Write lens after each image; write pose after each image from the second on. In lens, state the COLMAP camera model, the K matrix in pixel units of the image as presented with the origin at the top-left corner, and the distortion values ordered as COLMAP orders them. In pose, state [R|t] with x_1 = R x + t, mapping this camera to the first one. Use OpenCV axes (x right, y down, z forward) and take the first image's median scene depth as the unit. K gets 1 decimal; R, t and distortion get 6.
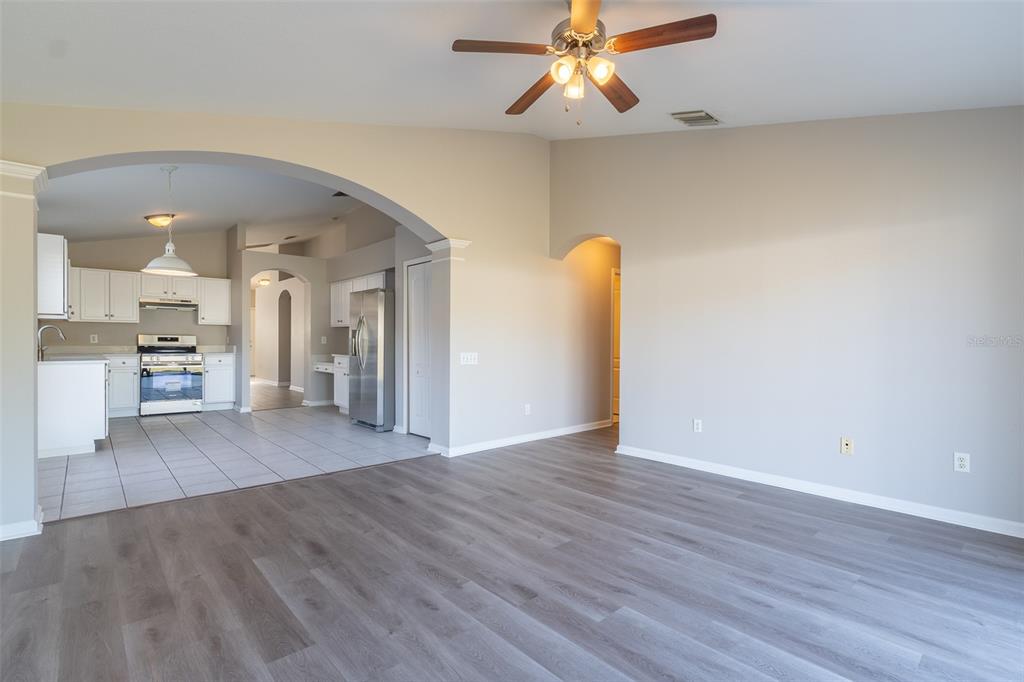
lens RADIAL K [[475.1, 0, 507.1], [0, 475.1, 343.2], [0, 0, 1]] dist [-0.007621, 0.001106]
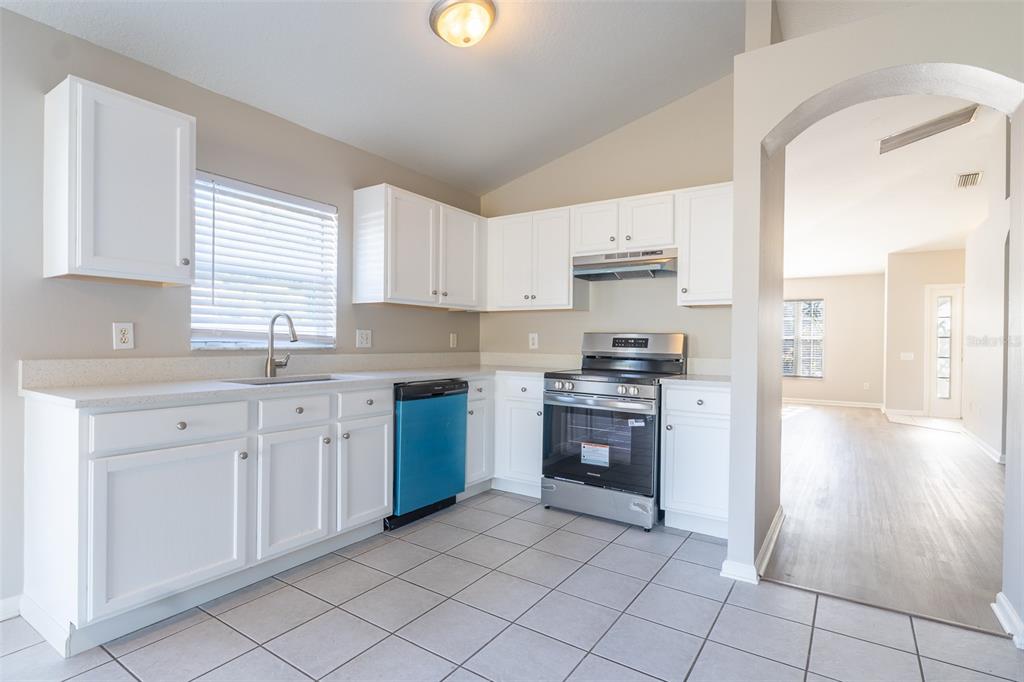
lens RADIAL K [[514.8, 0, 510.1], [0, 514.8, 337.9], [0, 0, 1]] dist [-0.010587, -0.000081]
pose [[0.247434, -0.006884, -0.968880, -0.278987], [-0.012553, 0.999868, -0.010310, -0.006412], [0.968823, 0.014714, 0.247315, 0.805431]]
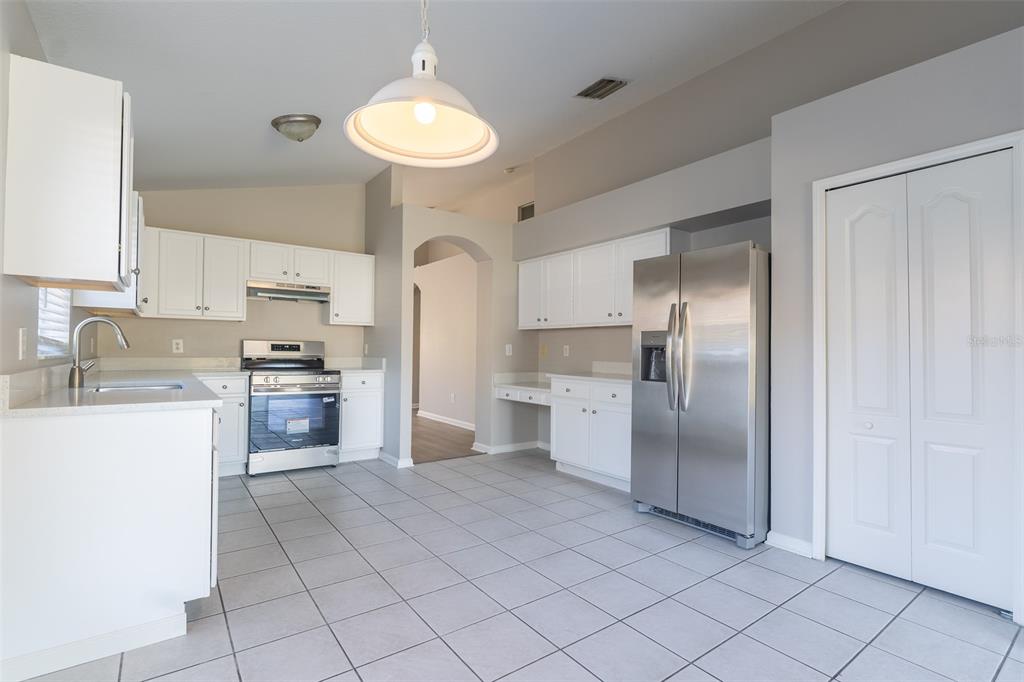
lens RADIAL K [[475.1, 0, 506.8], [0, 475.1, 343.4], [0, 0, 1]] dist [-0.007621, 0.001106]
pose [[0.995024, 0.003360, -0.099583, -0.378434], [-0.005242, 0.999812, -0.018647, -0.003811], [0.099502, 0.019077, 0.994855, 0.420049]]
